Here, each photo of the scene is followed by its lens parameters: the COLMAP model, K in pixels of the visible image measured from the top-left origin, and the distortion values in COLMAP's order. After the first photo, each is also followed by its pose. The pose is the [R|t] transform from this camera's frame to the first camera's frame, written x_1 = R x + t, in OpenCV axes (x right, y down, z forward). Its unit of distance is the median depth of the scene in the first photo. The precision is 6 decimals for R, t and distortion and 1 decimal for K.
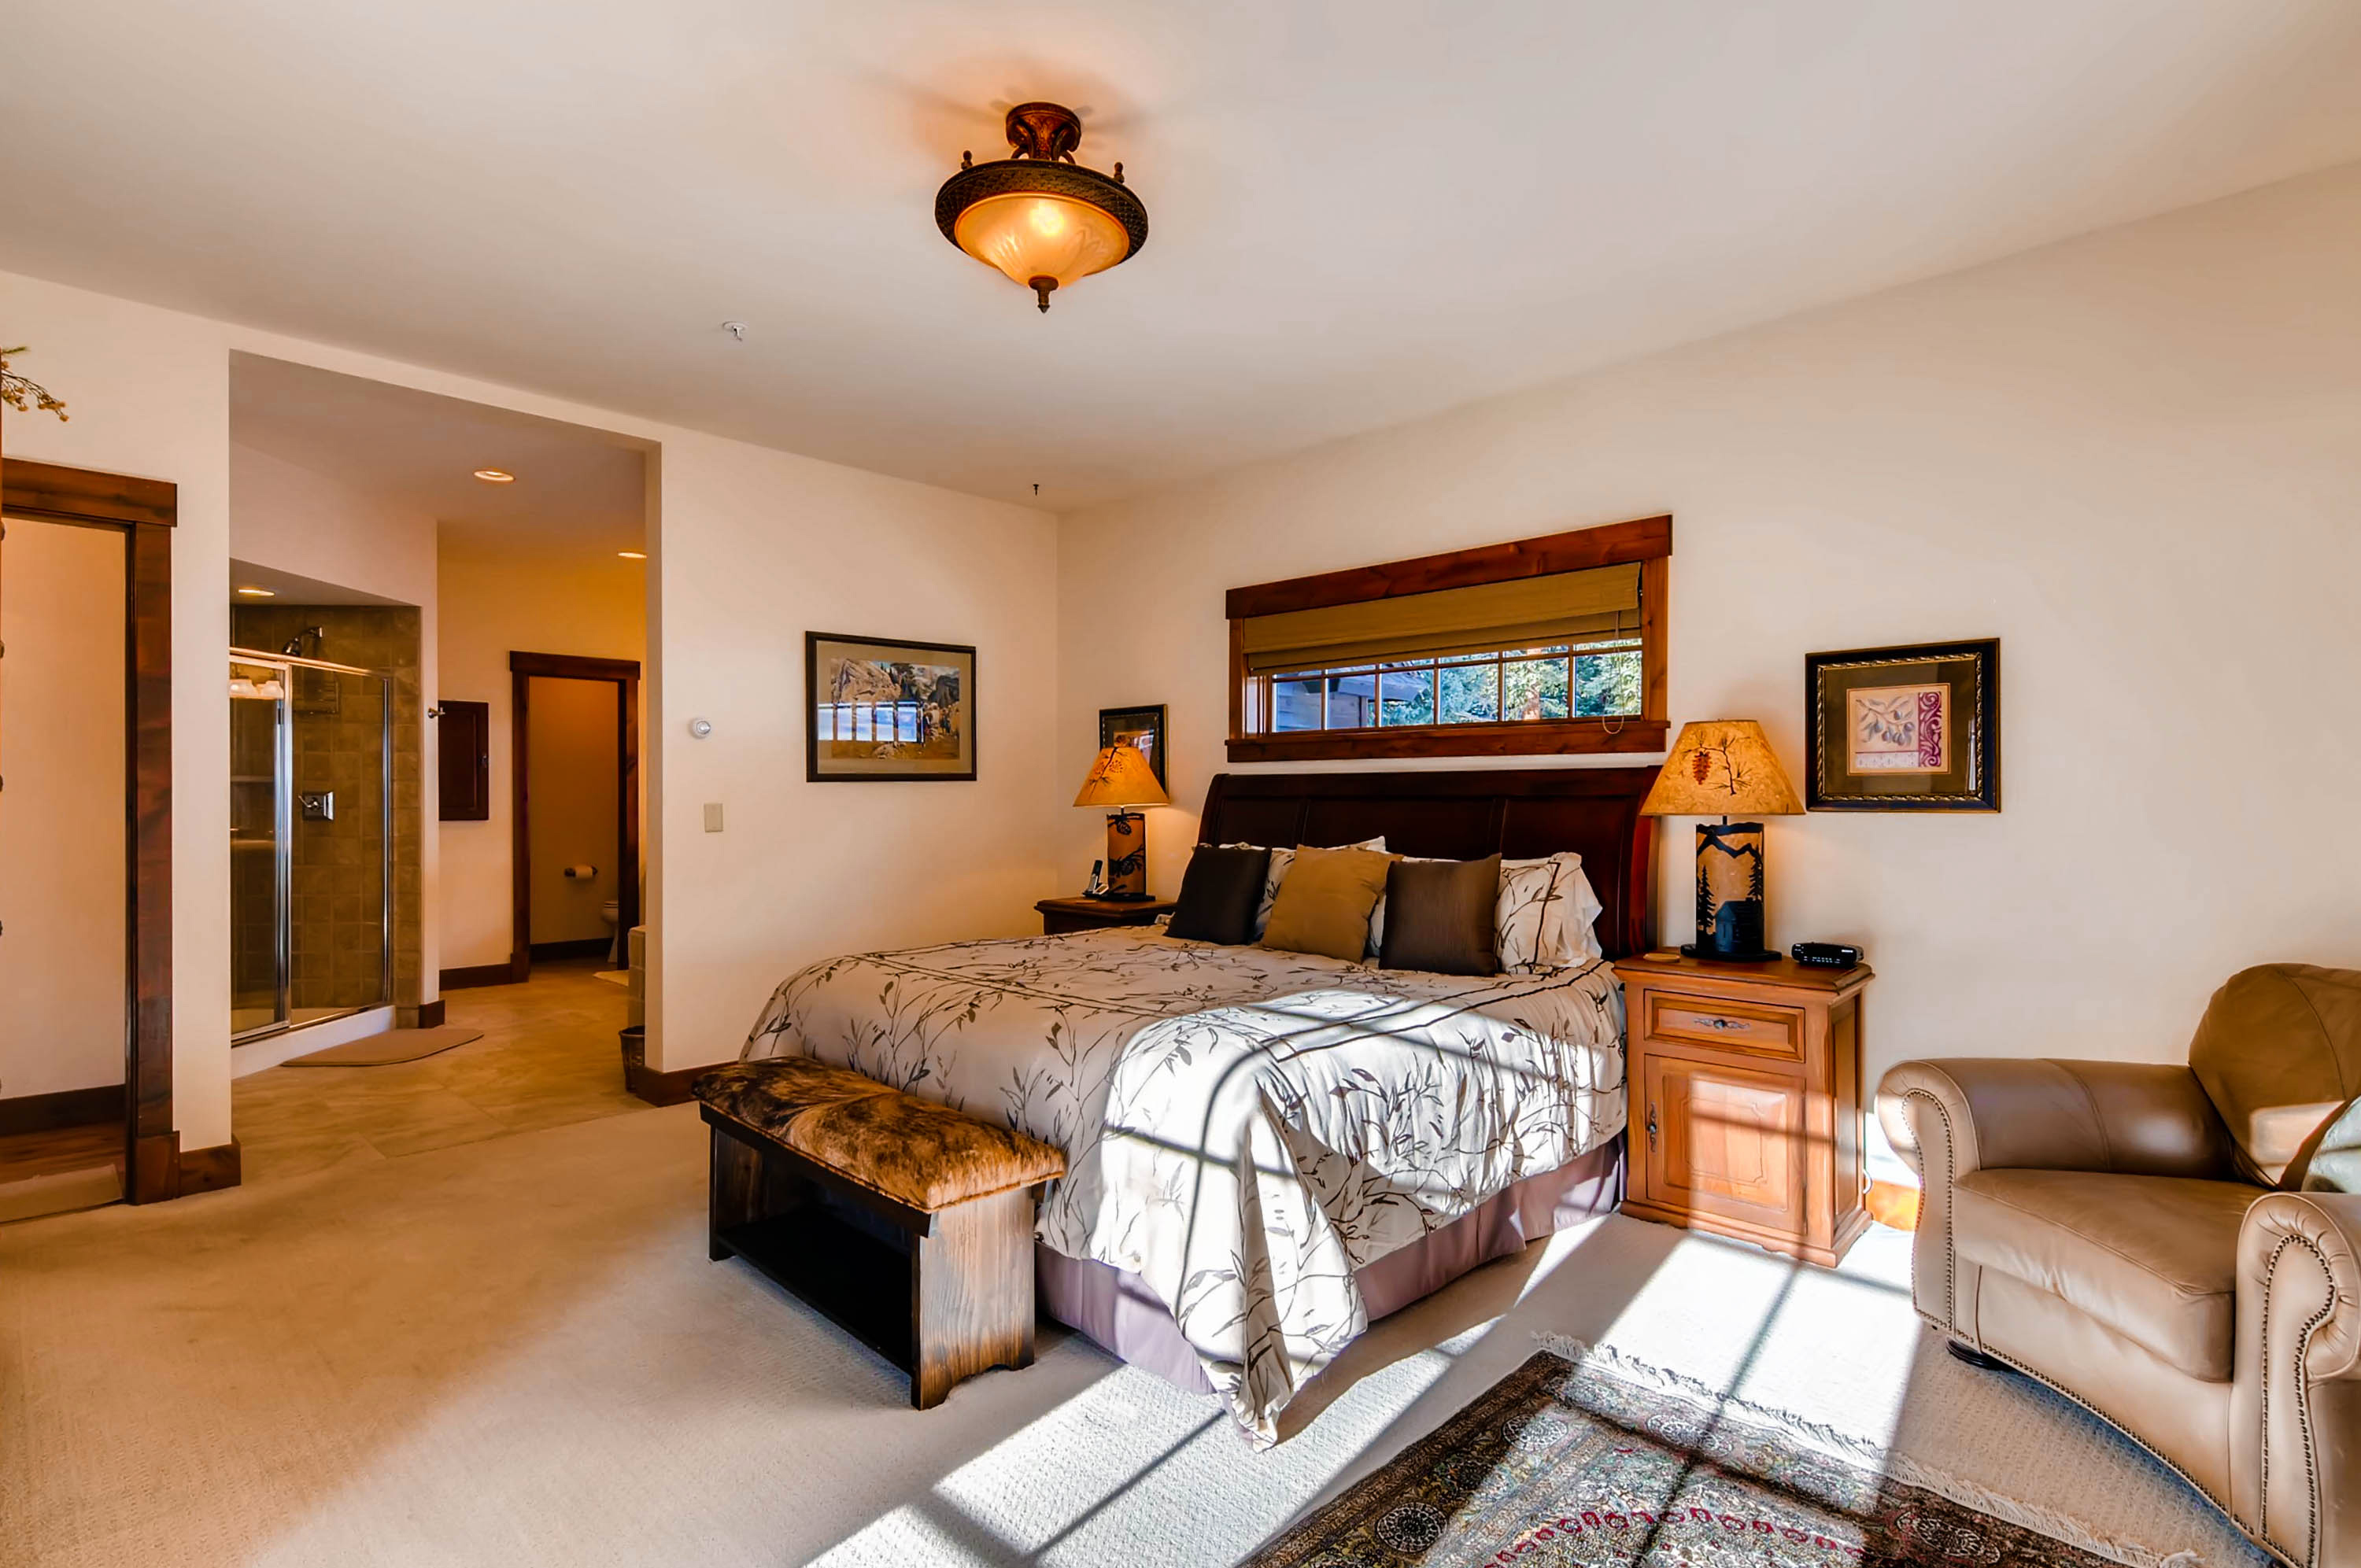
lens RADIAL K [[1154.7, 0, 1178.7], [0, 1154.7, 787.5], [0, 0, 1]] dist [0.003145, 0.000182]
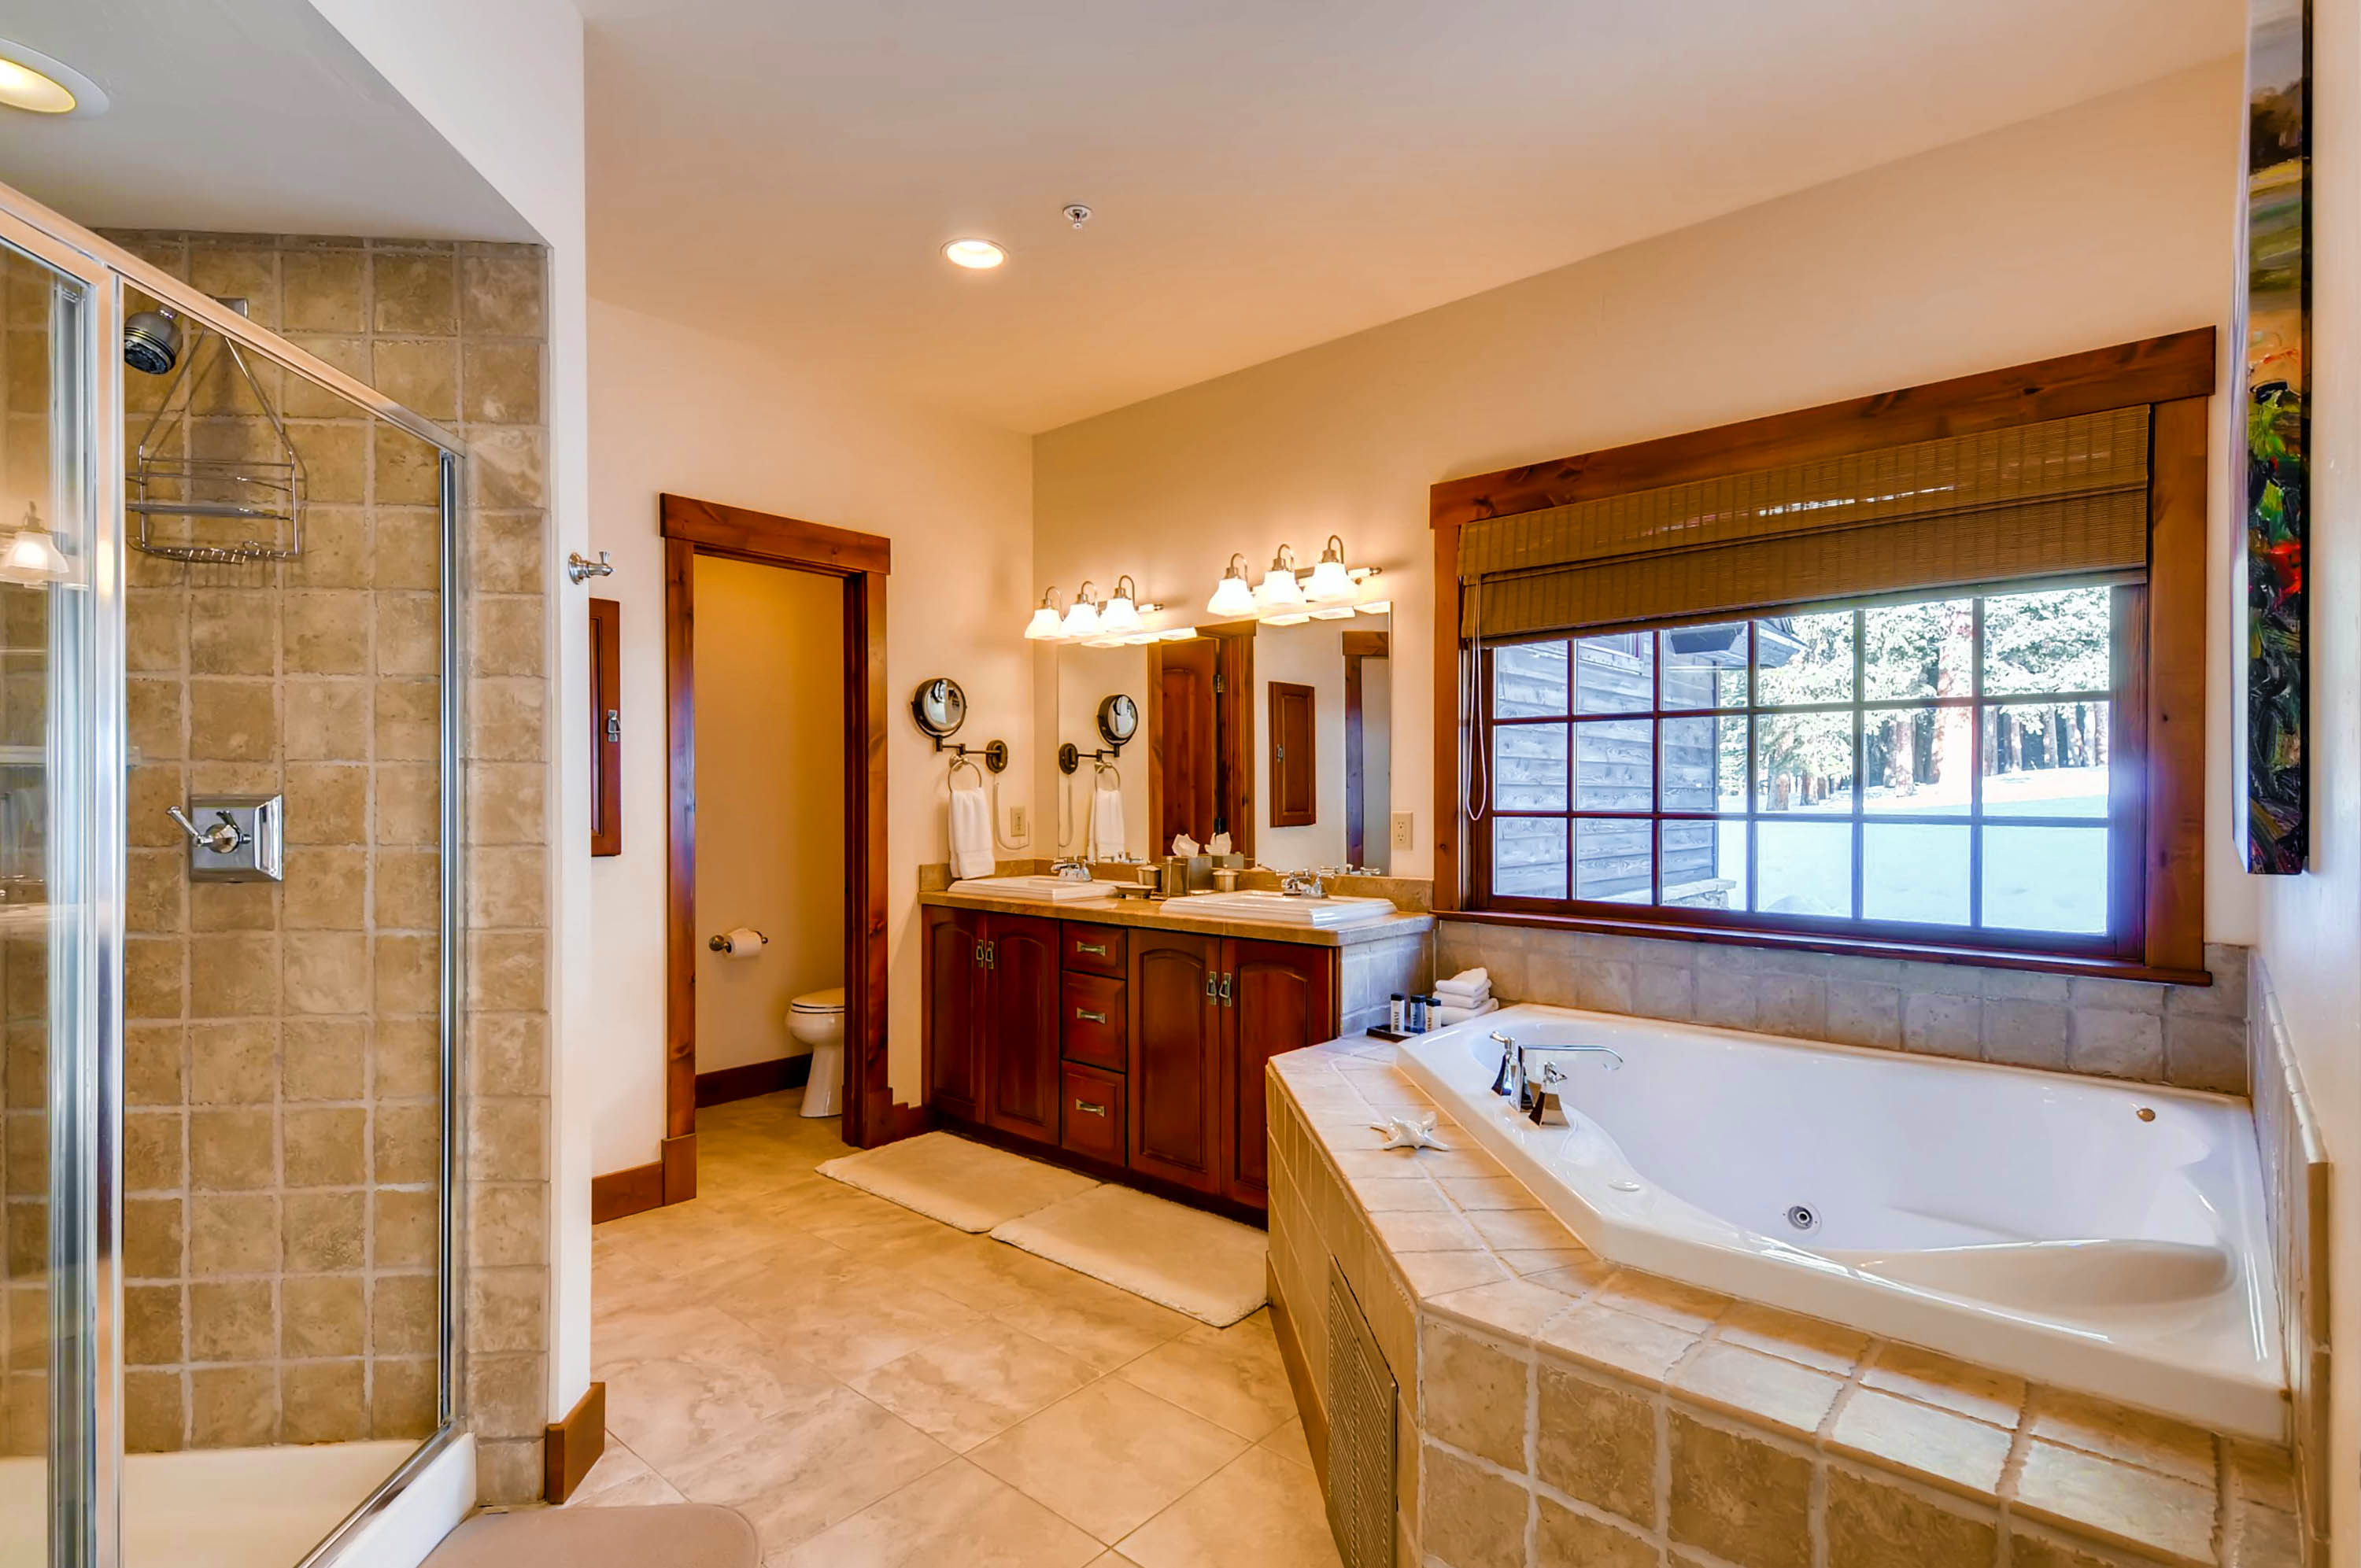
lens RADIAL K [[1154.7, 0, 1182.1], [0, 1154.7, 790.3], [0, 0, 1]] dist [0.003145, 0.000182]
pose [[0.999037, 0.000180, 0.043876, -0.486046], [-0.000138, 1.000000, -0.000950, 0.002588], [-0.043877, 0.000943, 0.999037, 0.654851]]
